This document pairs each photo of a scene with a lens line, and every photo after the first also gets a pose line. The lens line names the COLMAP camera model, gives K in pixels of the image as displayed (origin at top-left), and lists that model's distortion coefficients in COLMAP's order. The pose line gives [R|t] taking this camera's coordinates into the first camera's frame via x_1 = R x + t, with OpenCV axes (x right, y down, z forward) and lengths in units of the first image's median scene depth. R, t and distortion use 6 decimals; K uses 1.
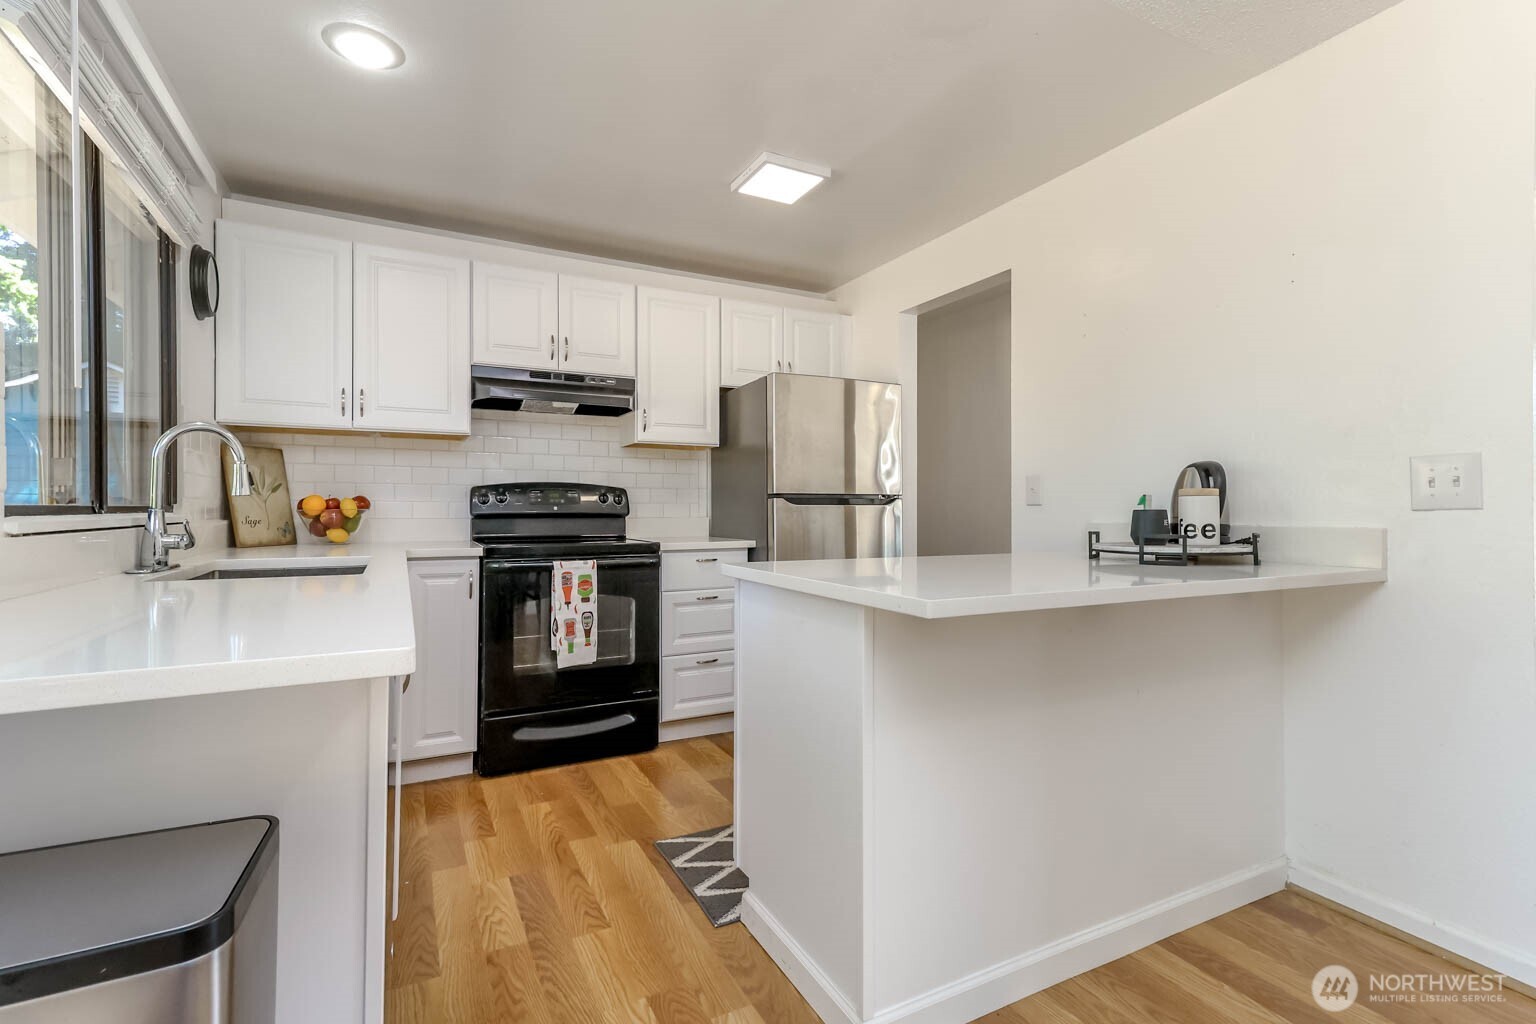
lens RADIAL K [[703.0, 0, 769.1], [0, 703.0, 504.0], [0, 0, 1]] dist [0.022145, 0.000104]
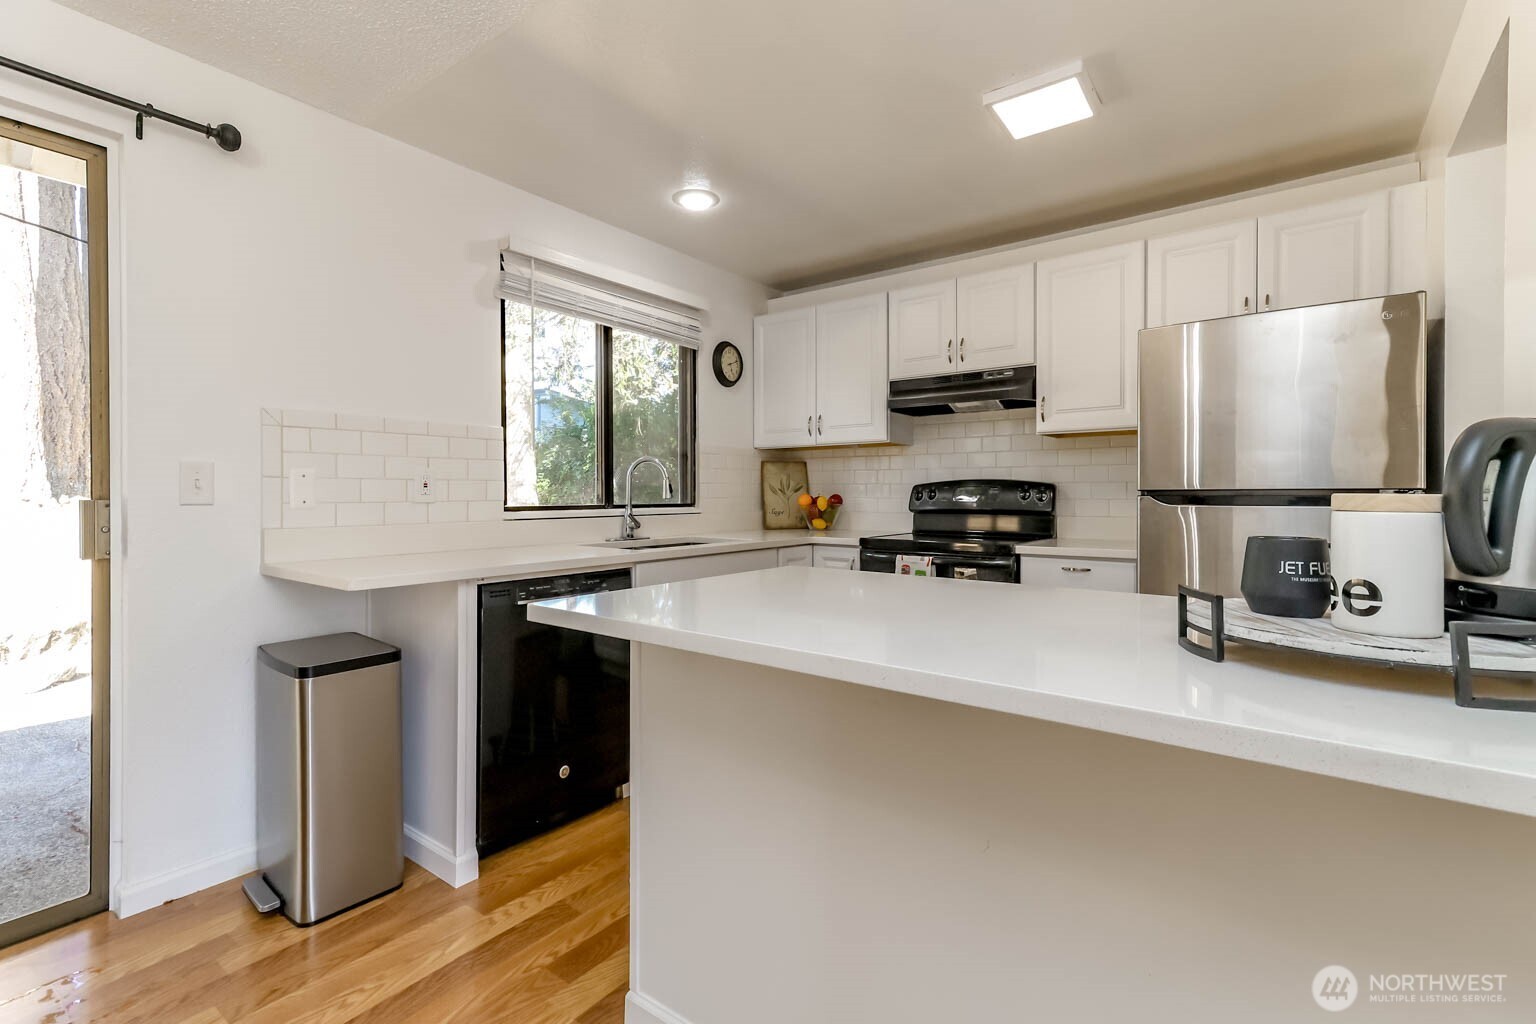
lens RADIAL K [[689.1, 0, 762.0], [0, 689.1, 492.0], [0, 0, 1]] dist [0.021202, 0.000065]
pose [[0.430150, -0.004000, -0.902749, 0.516684], [0.006736, 0.999977, -0.001221, -0.014943], [0.902732, -0.005556, 0.430167, 0.319682]]
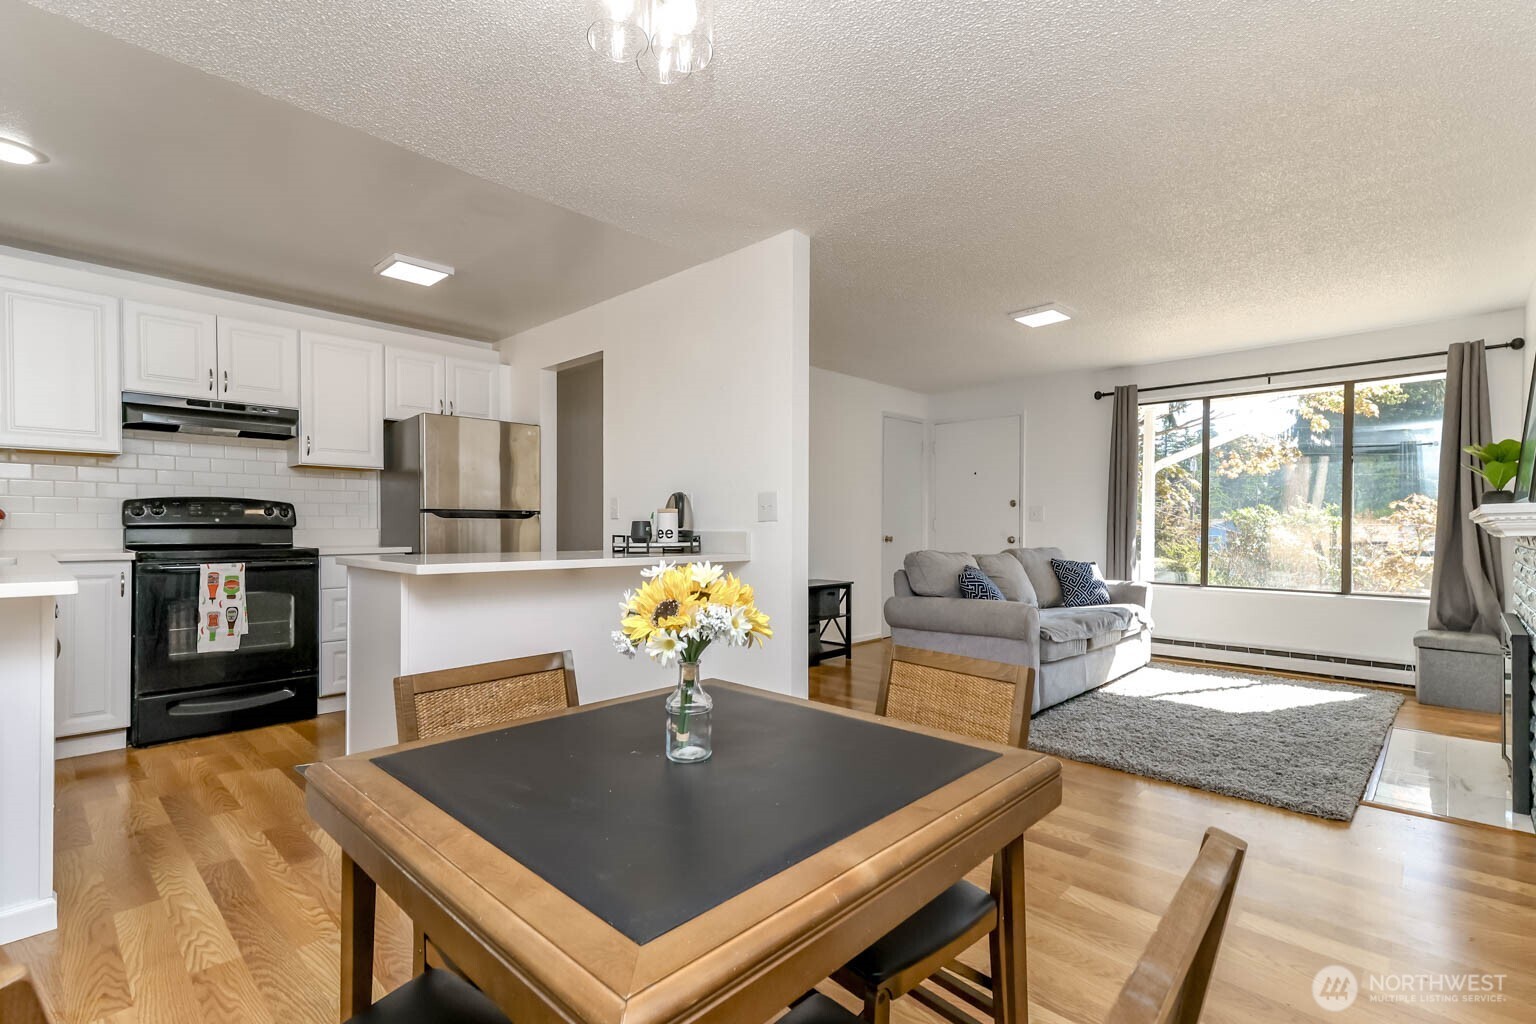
lens RADIAL K [[701.4, 0, 767.7], [0, 701.4, 531.2], [0, 0, 1]] dist [0.013983, 0.000032]
pose [[0.946643, -0.000895, 0.322282, 0.187389], [-0.004043, 0.999884, 0.014652, 0.004237], [-0.322258, -0.015174, 0.946530, -0.404274]]
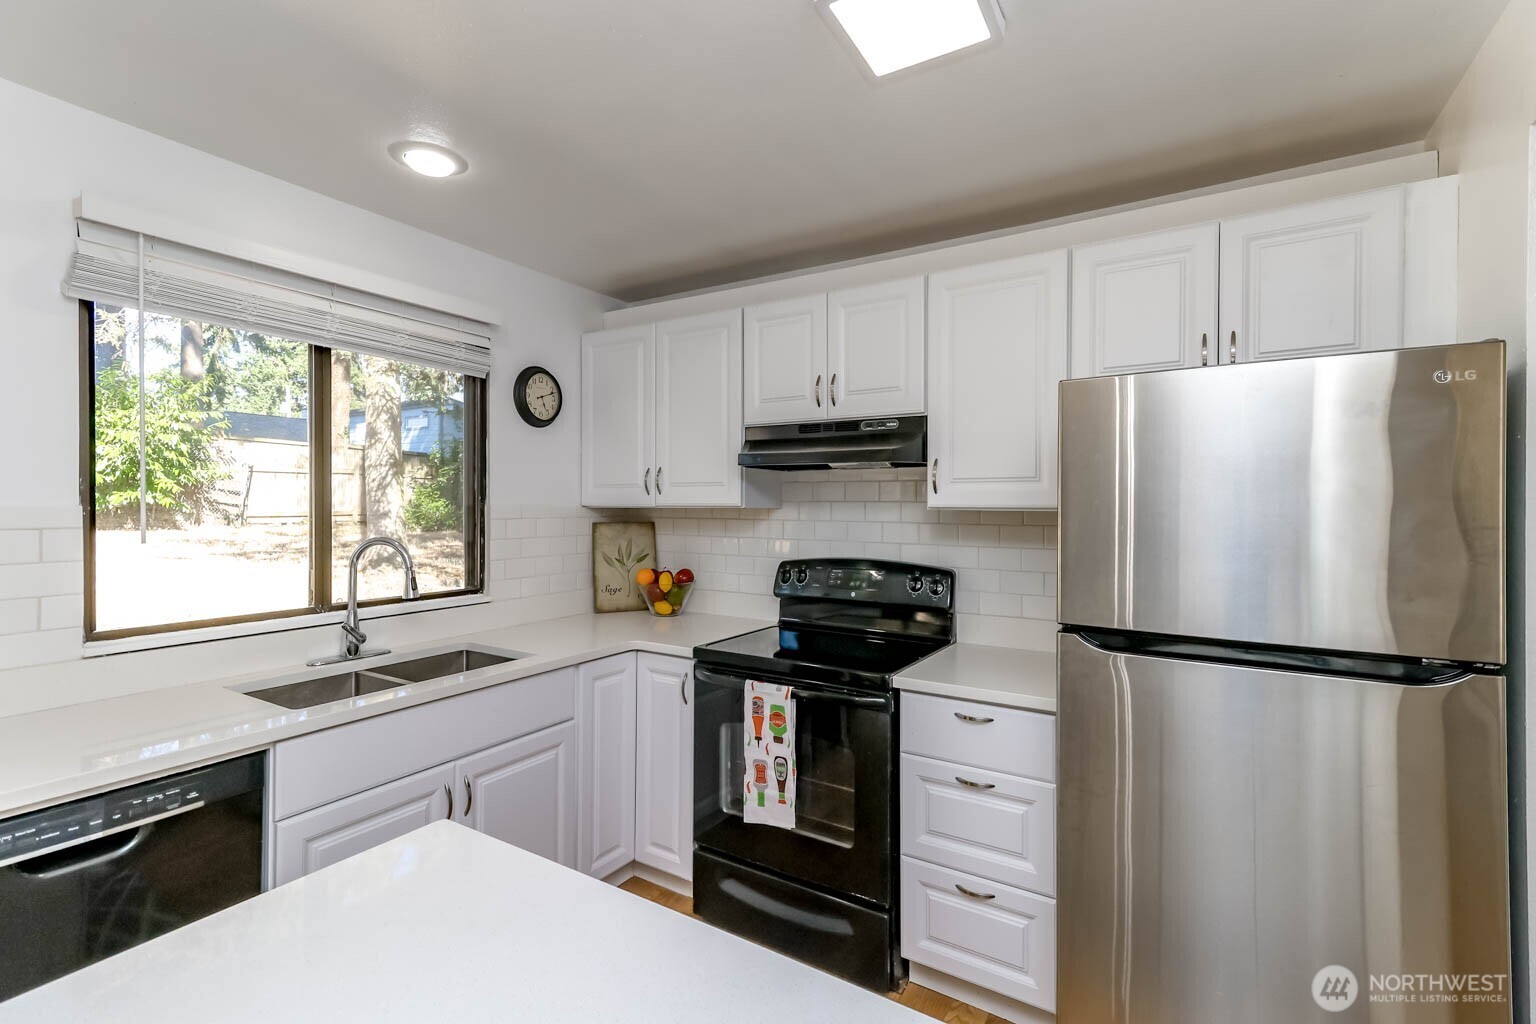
lens RADIAL K [[692.7, 0, 765.7], [0, 692.7, 509.6], [0, 0, 1]] dist [0.020919, -0.000024]
pose [[0.519244, 0.003410, -0.854619, 0.326858], [0.003732, 0.999973, 0.006258, -0.100991], [0.854618, -0.006439, 0.519218, 0.577002]]
